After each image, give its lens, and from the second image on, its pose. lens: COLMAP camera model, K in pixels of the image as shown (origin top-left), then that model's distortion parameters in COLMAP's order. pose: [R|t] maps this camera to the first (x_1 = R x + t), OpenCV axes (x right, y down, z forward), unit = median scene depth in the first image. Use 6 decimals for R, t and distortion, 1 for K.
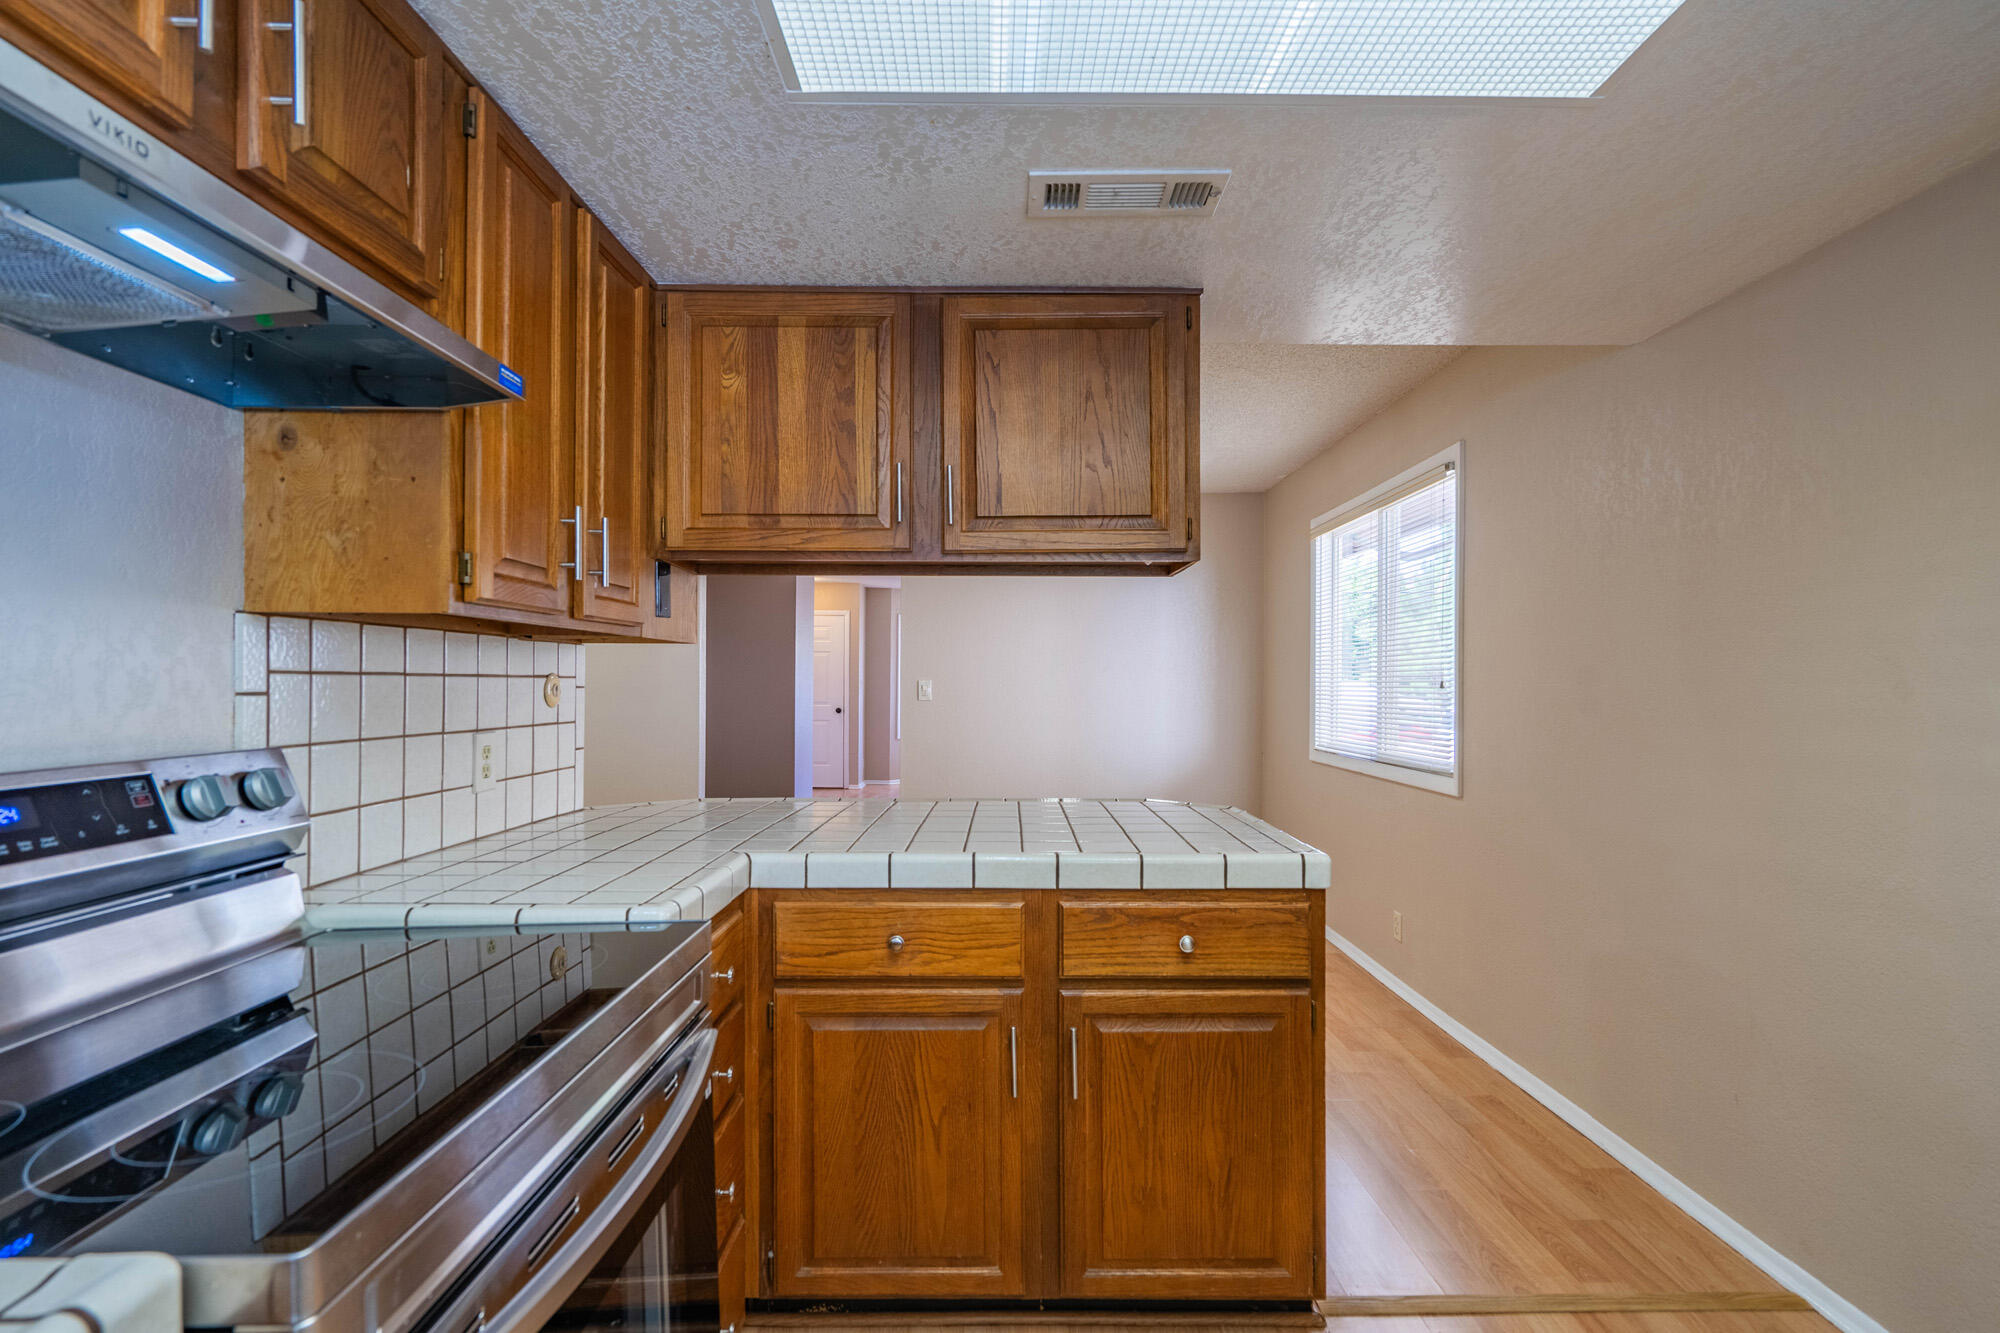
lens RADIAL K [[901.5, 0, 1009.1], [0, 901.5, 676.3], [0, 0, 1]] dist [-0.005253, 0.001953]
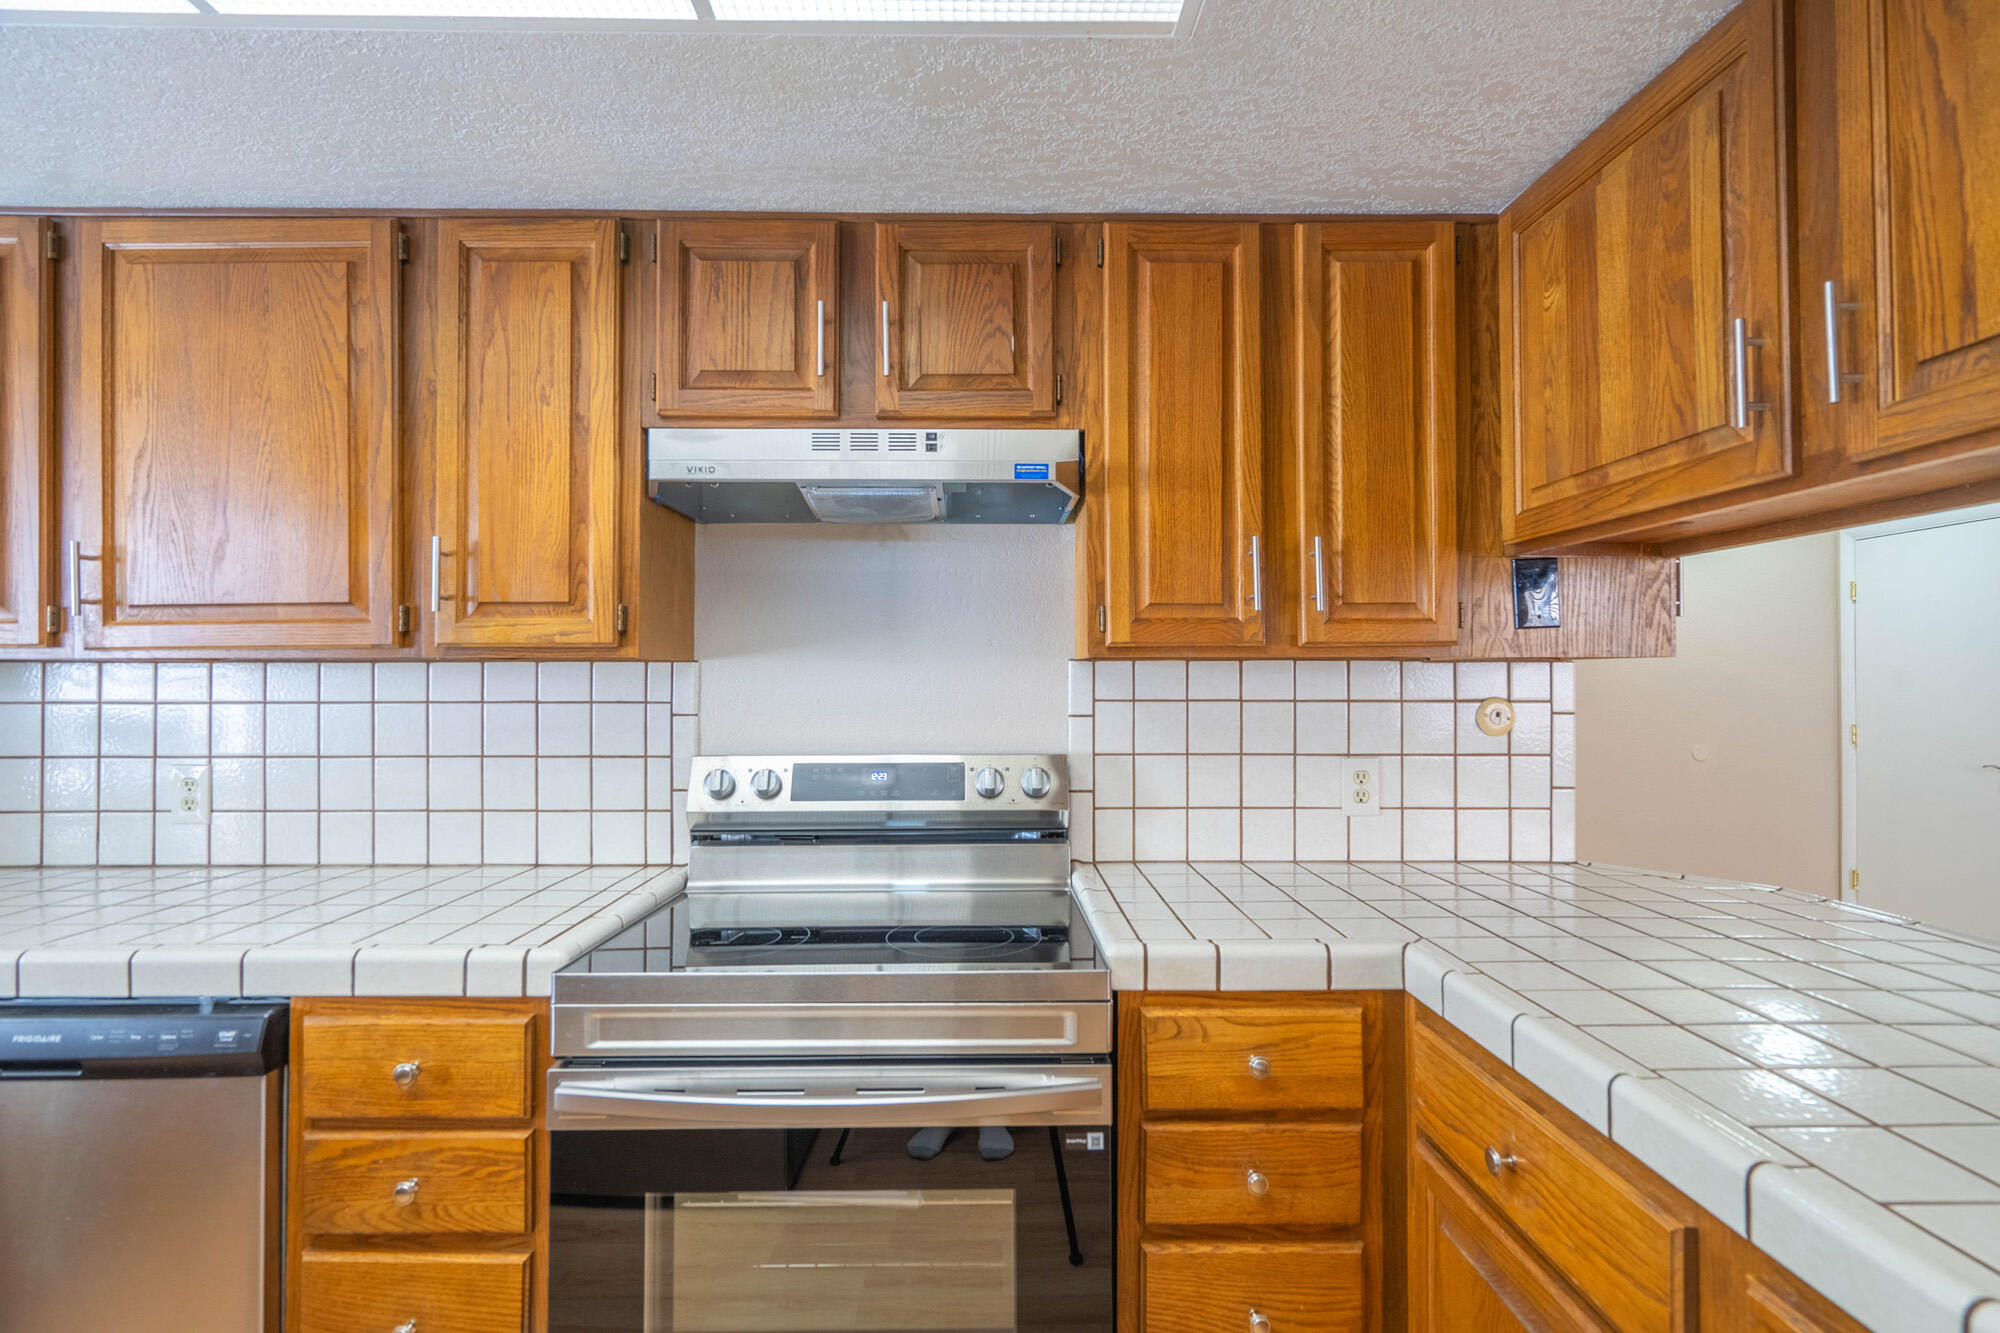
lens RADIAL K [[901.5, 0, 985.8], [0, 901.5, 668.0], [0, 0, 1]] dist [-0.005253, 0.001953]
pose [[0.007786, -0.016074, -0.999840, 0.399646], [0.002383, 0.999868, -0.016056, -0.022043], [0.999967, -0.002257, 0.007823, 0.542325]]
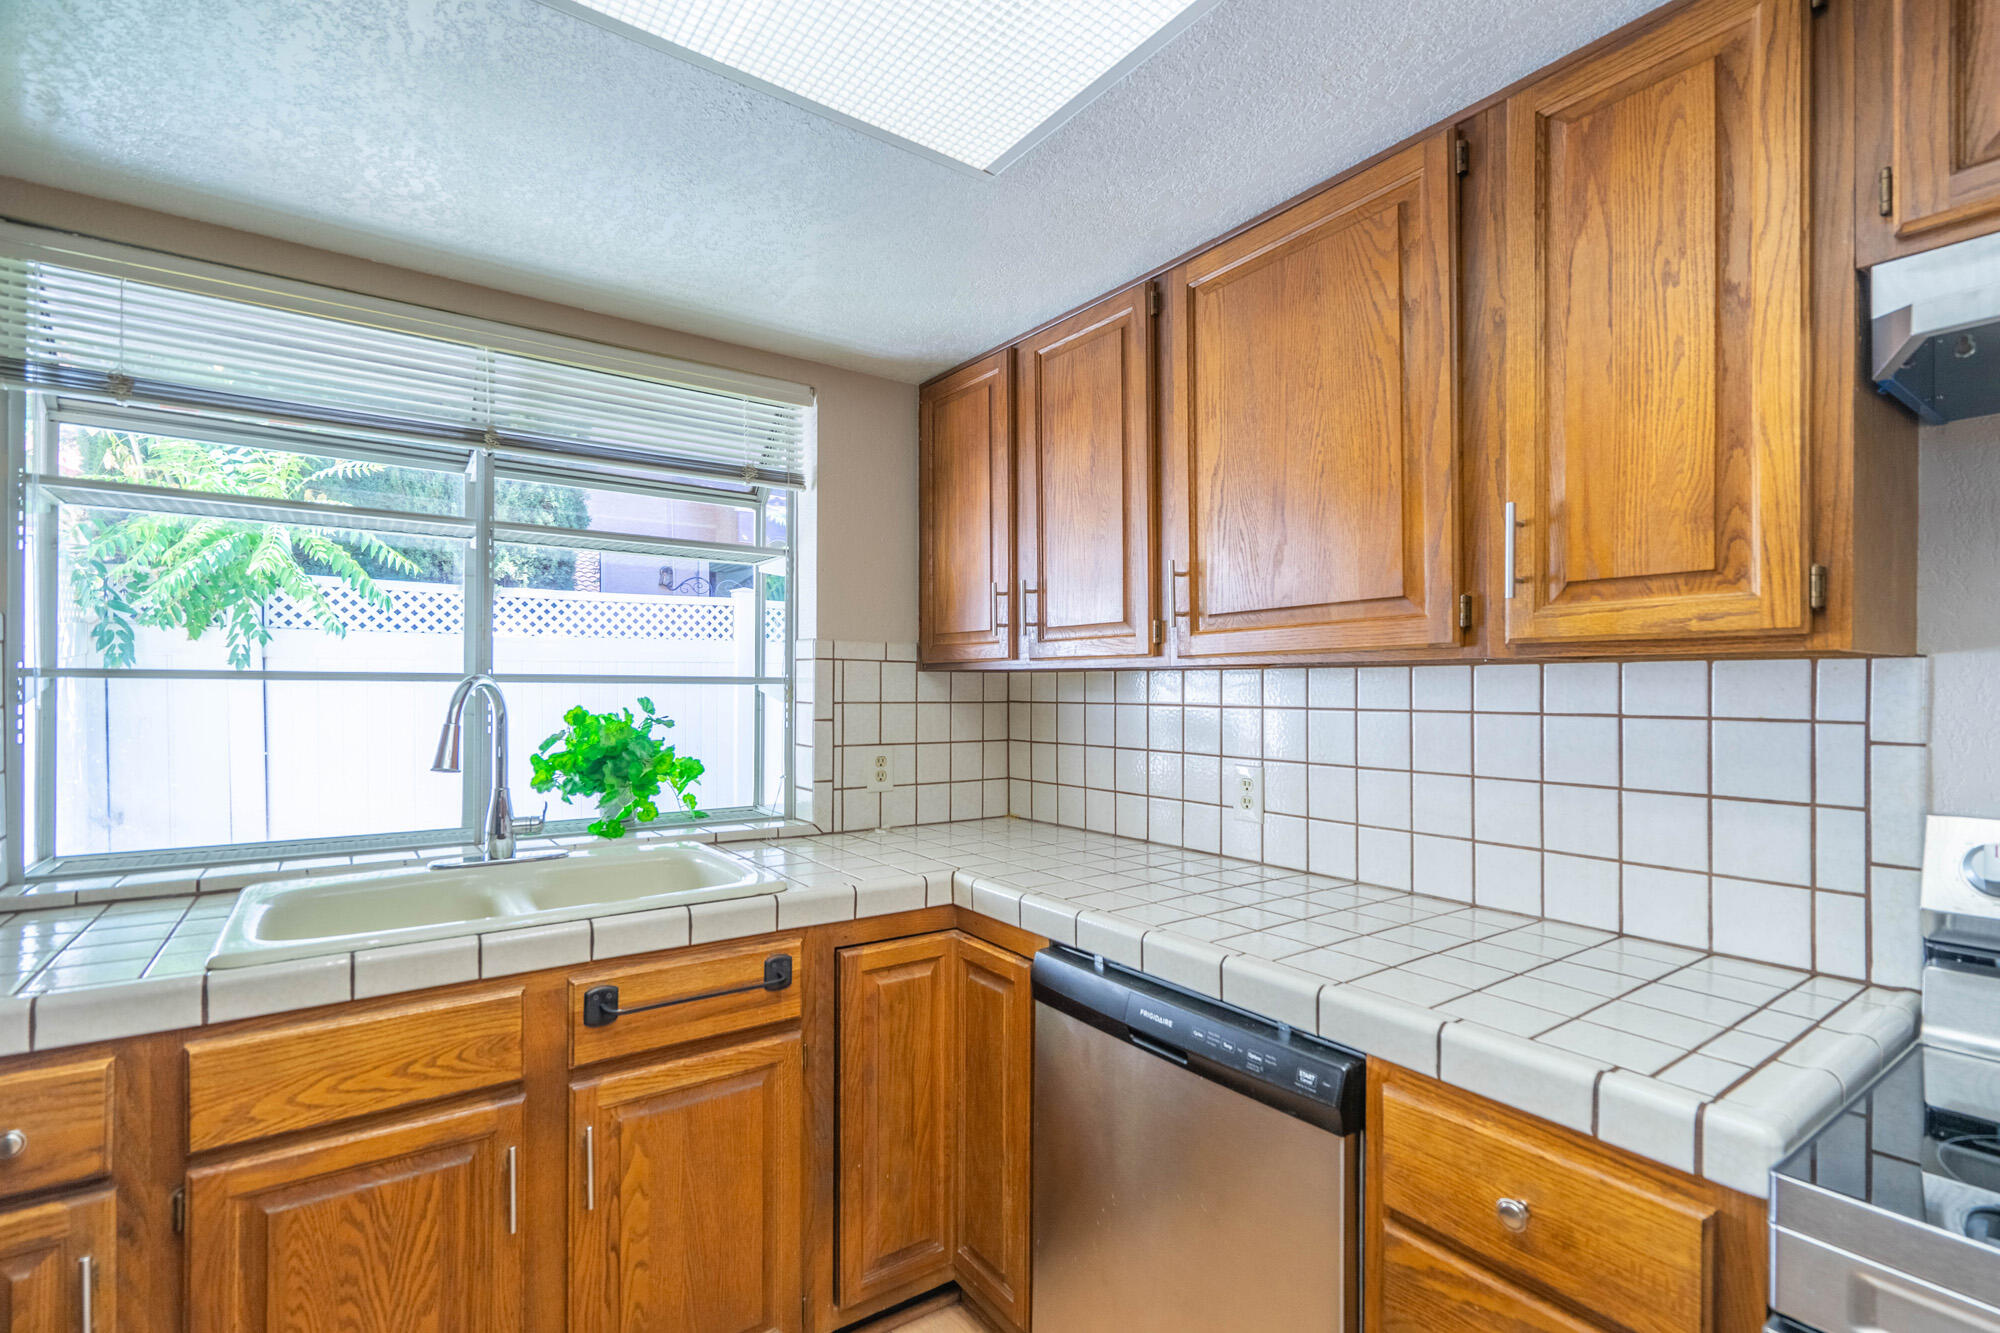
lens RADIAL K [[901.5, 0, 1001.7], [0, 901.5, 676.9], [0, 0, 1]] dist [-0.005253, 0.001953]
pose [[-0.810890, -0.010810, -0.585099, 0.256516], [-0.003721, 0.999904, -0.013316, -0.021863], [0.585187, -0.008620, -0.810853, 0.367500]]
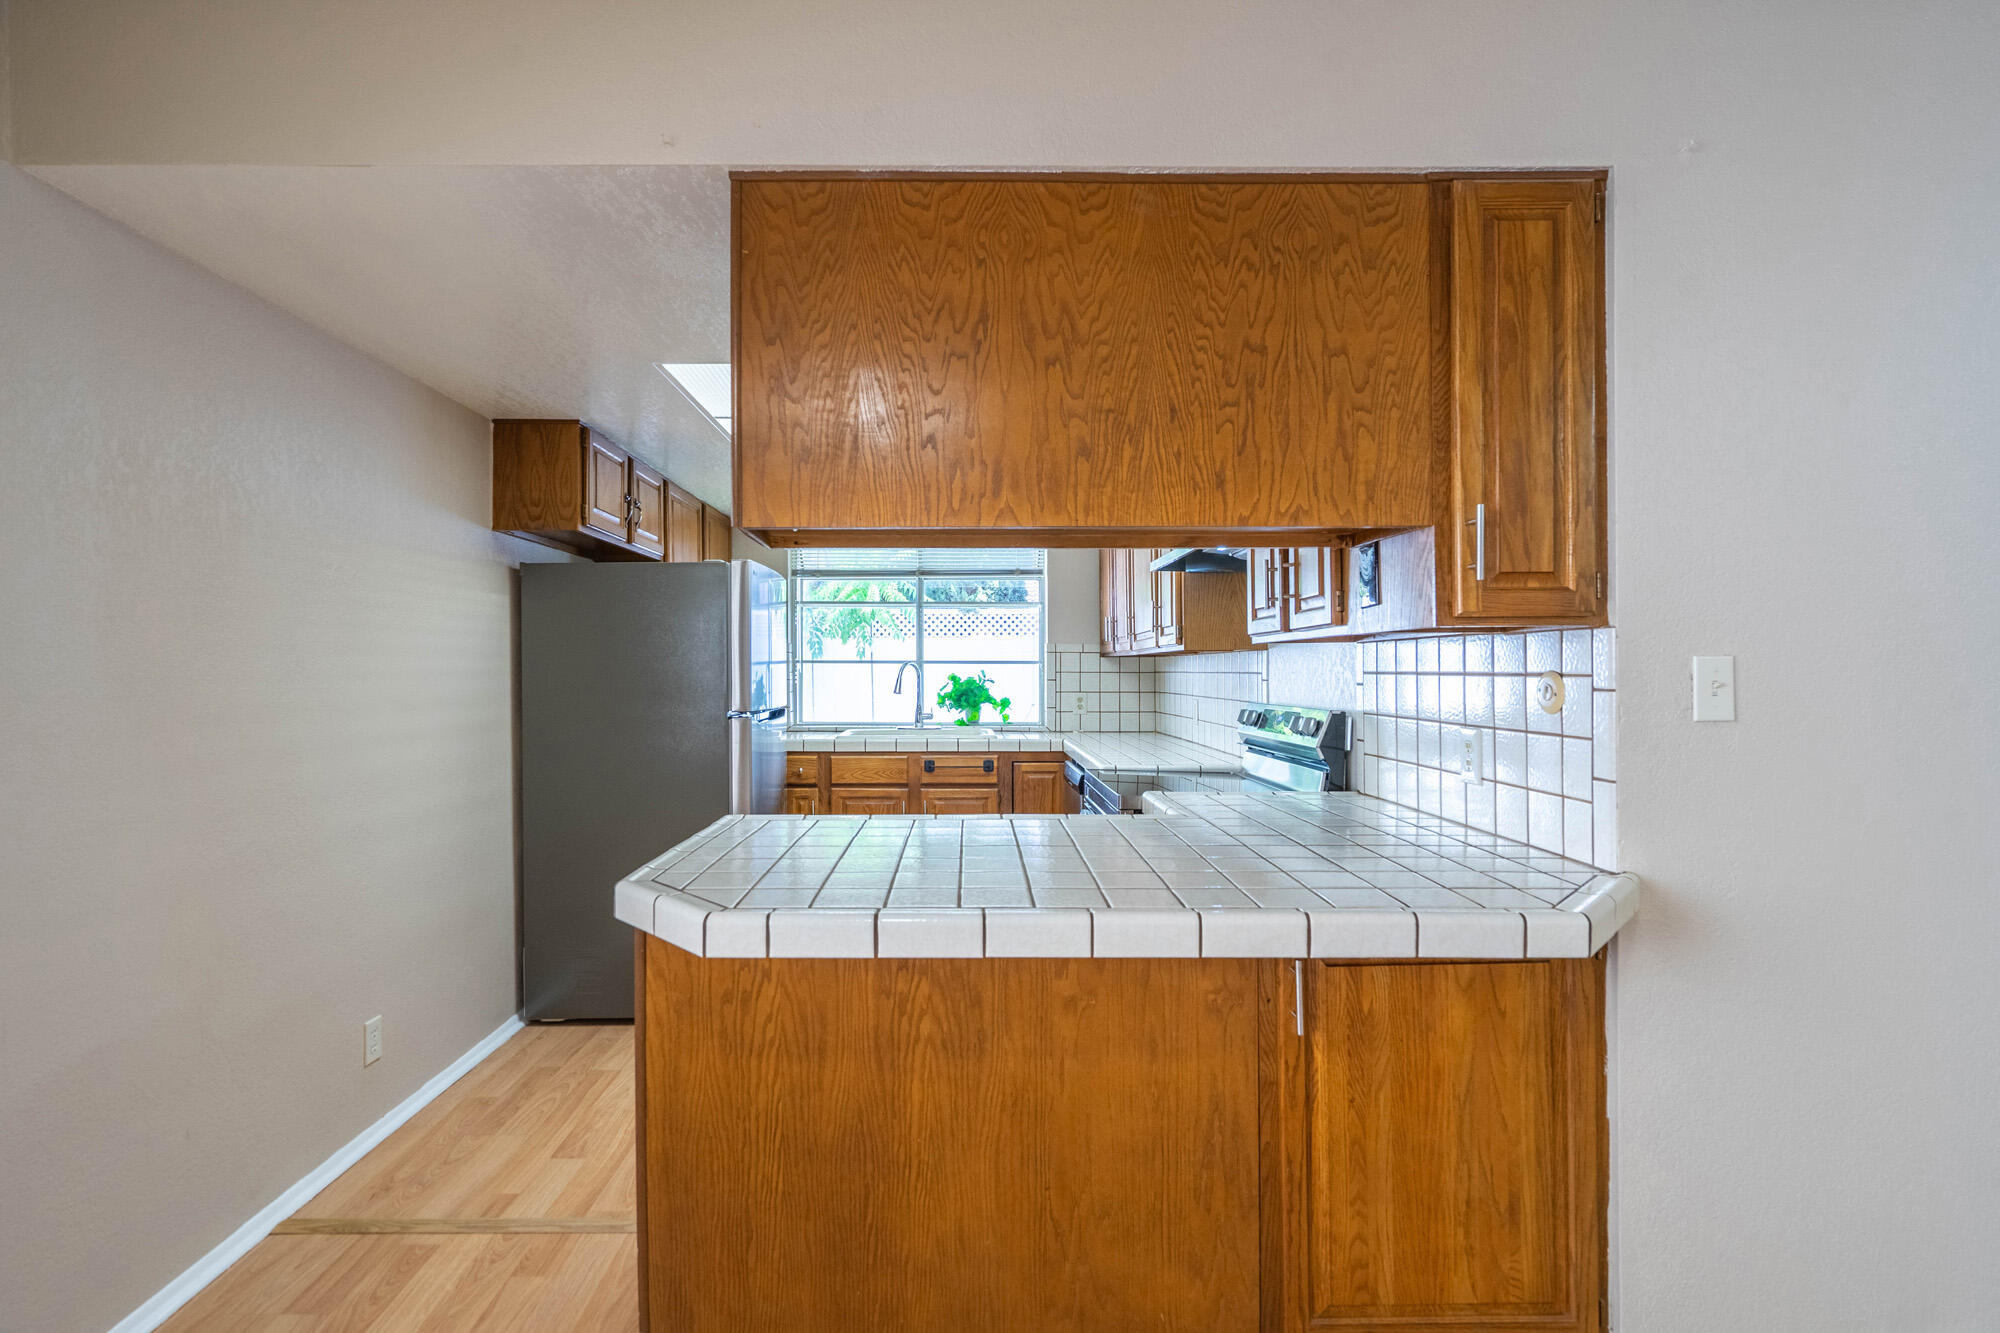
lens RADIAL K [[901.5, 0, 982.6], [0, 901.5, 665.9], [0, 0, 1]] dist [-0.005253, 0.001953]
pose [[-0.999486, -0.000219, -0.032052, 0.024660], [-0.000033, 0.999983, -0.005801, -0.005114], [0.032053, -0.005797, -0.999469, 1.919876]]
